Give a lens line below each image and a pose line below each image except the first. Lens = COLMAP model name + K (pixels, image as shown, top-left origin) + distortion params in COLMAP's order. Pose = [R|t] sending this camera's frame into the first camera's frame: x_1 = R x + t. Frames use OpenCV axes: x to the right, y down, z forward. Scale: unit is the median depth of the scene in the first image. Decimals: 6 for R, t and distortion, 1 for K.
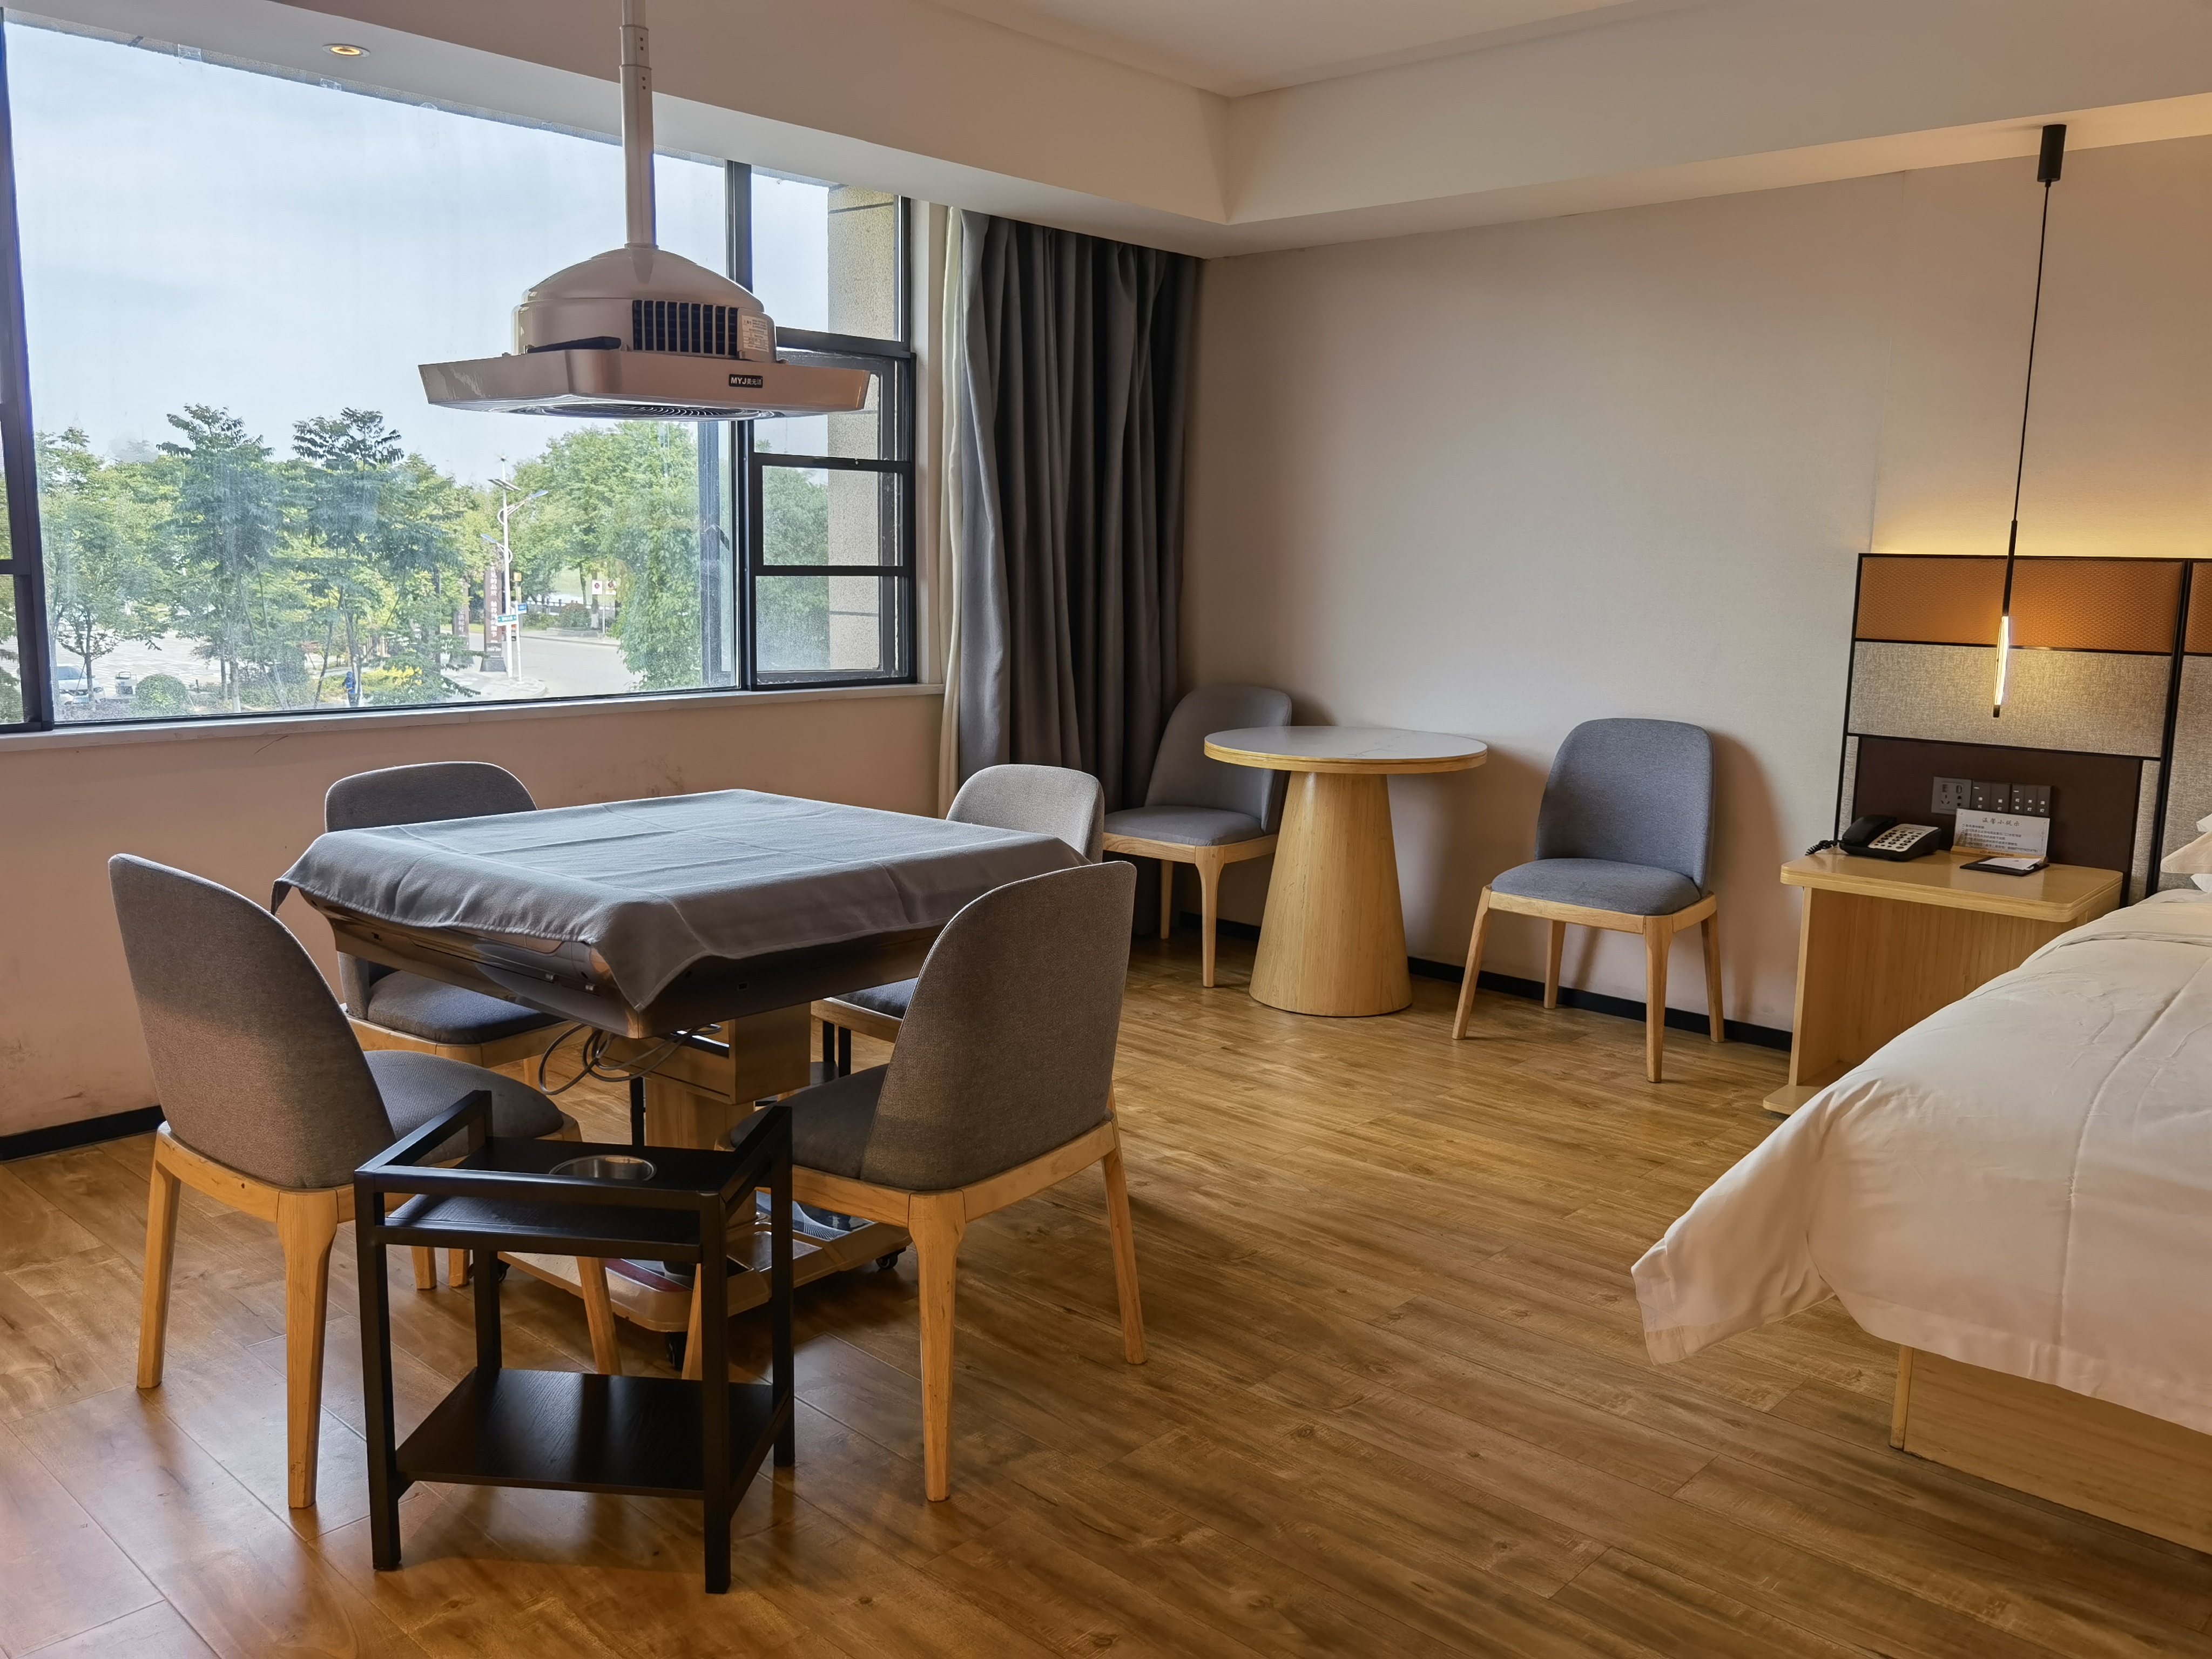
lens RADIAL K [[1769.6, 0, 1096.1], [0, 1769.6, 827.1], [0, 0, 1]] dist [0.007150, 0.008902]
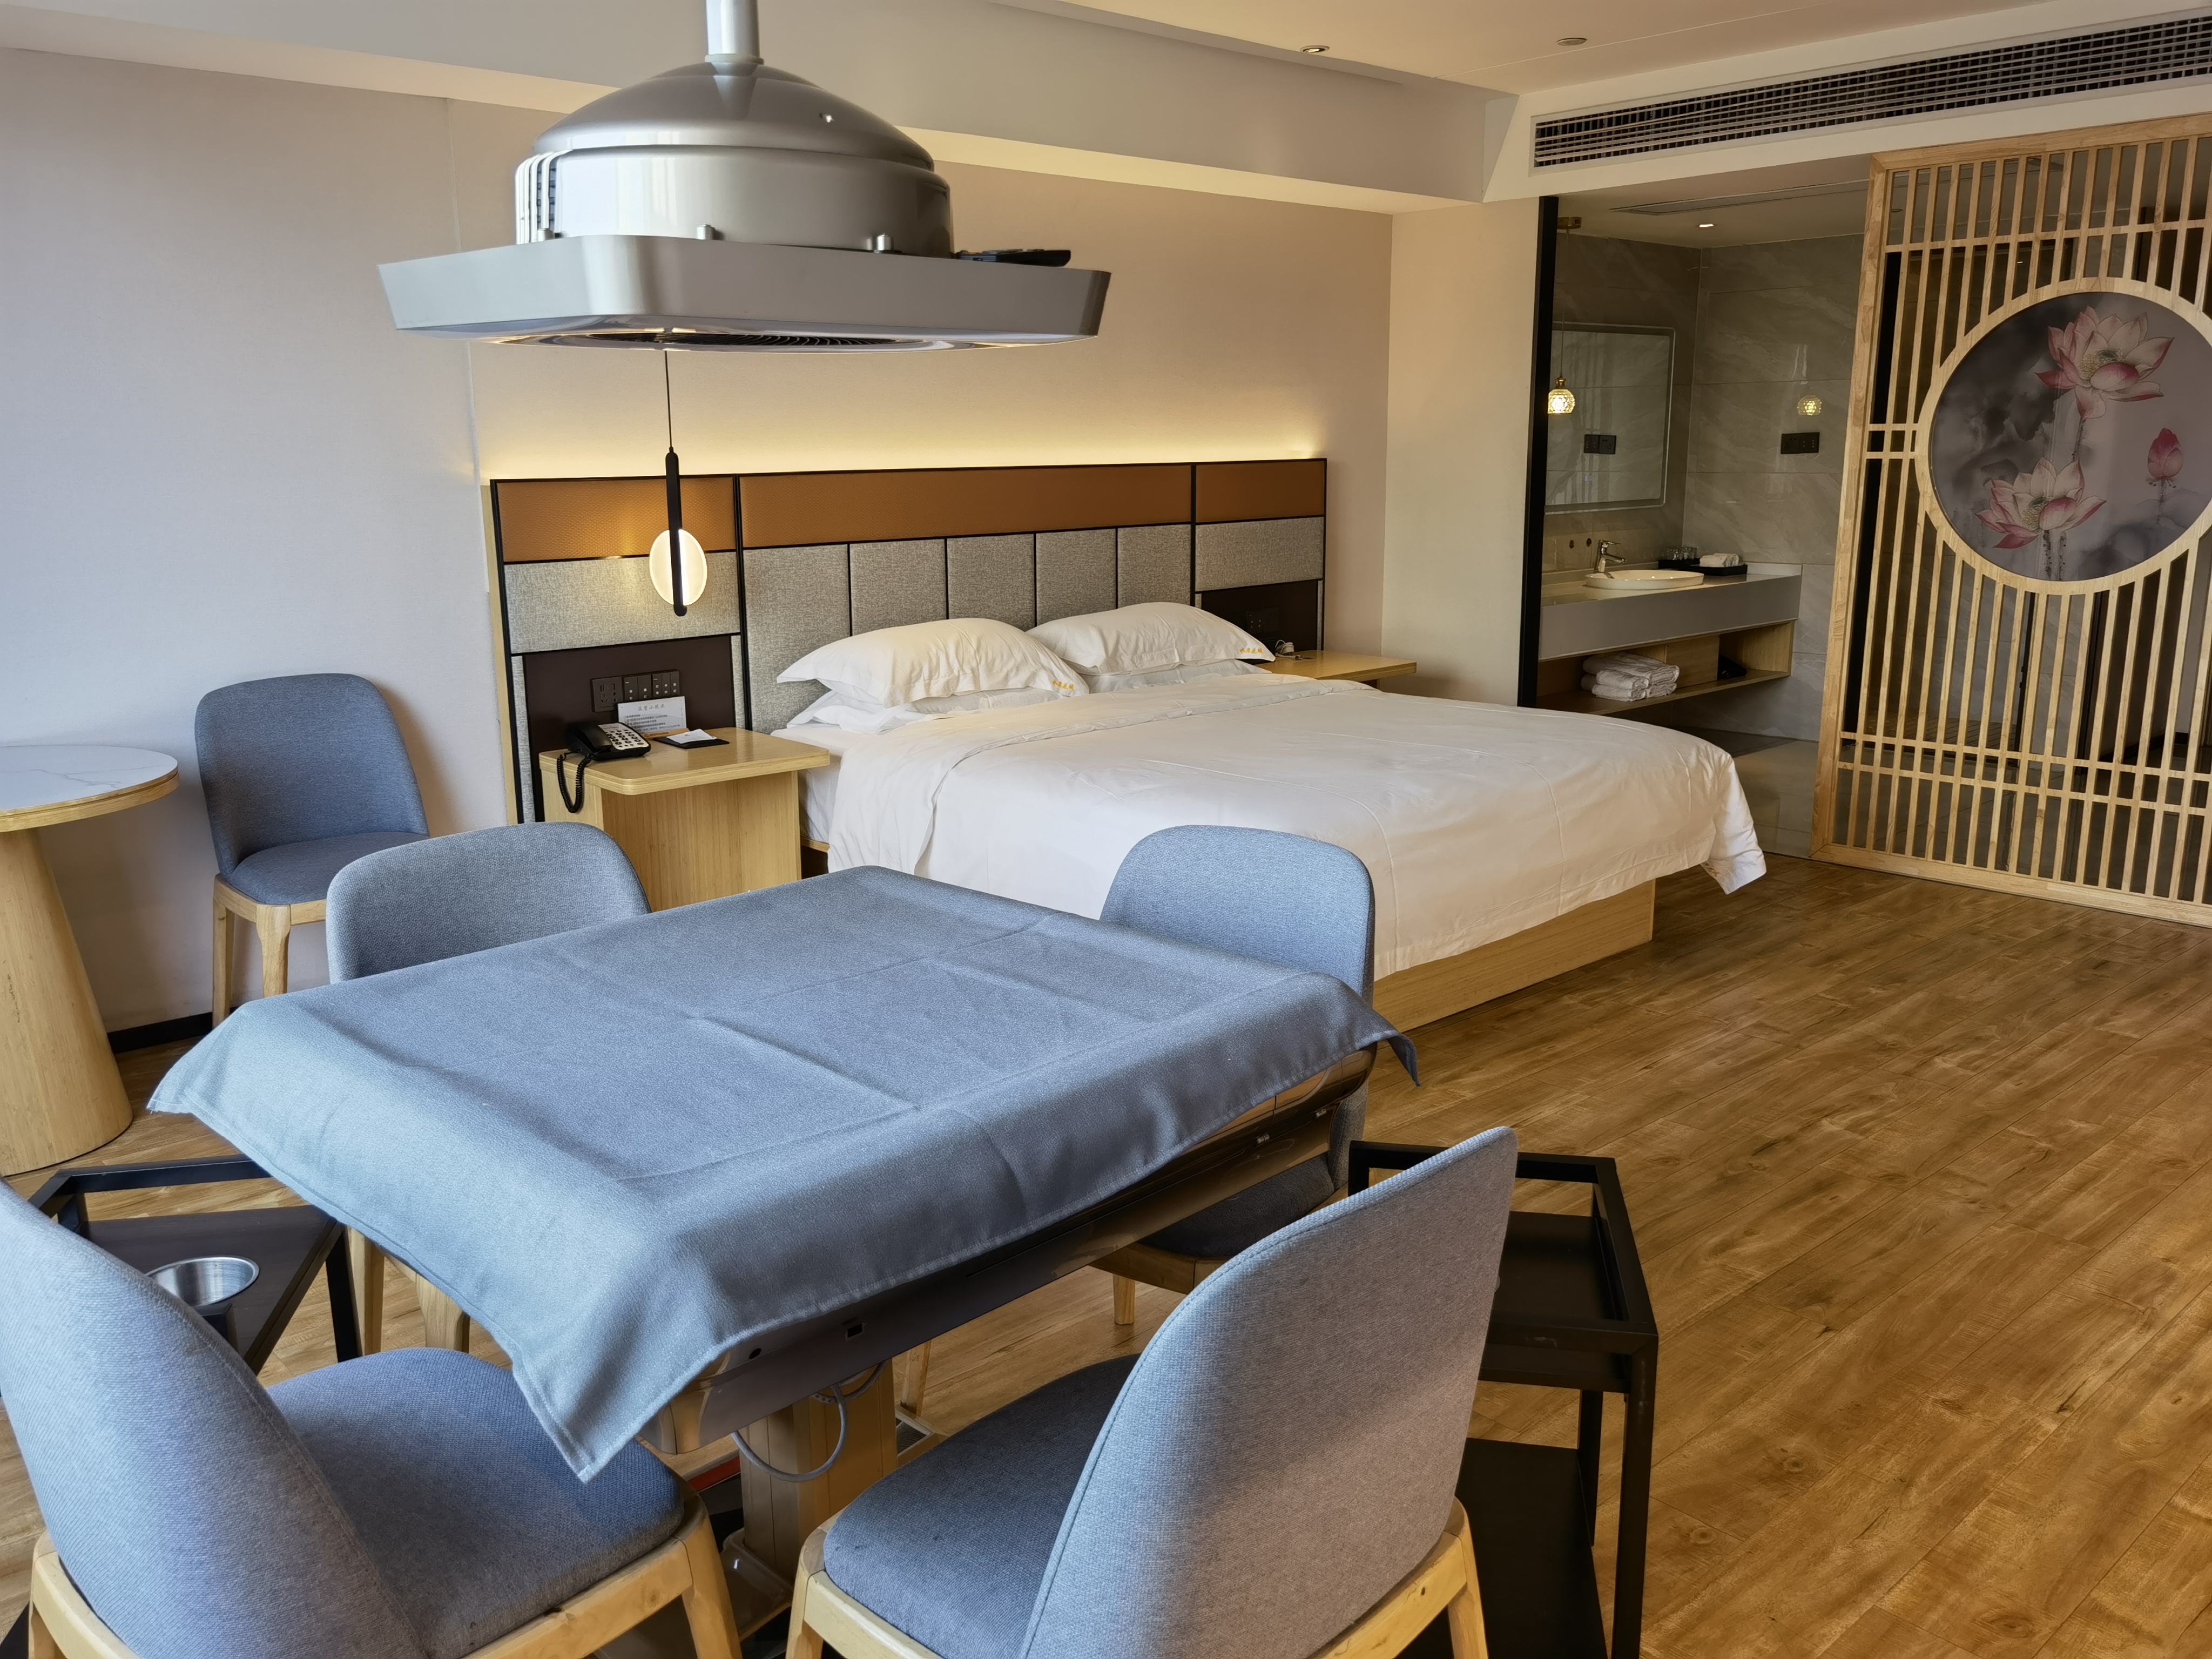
lens RADIAL K [[1769.6, 0, 1102.6], [0, 1769.6, 842.6], [0, 0, 1]] dist [0.007150, 0.008902]
pose [[0.088257, -0.240413, 0.966650, -0.669945], [0.168114, 0.960111, 0.223437, -0.141192], [-0.981809, 0.142787, 0.125153, 0.641659]]
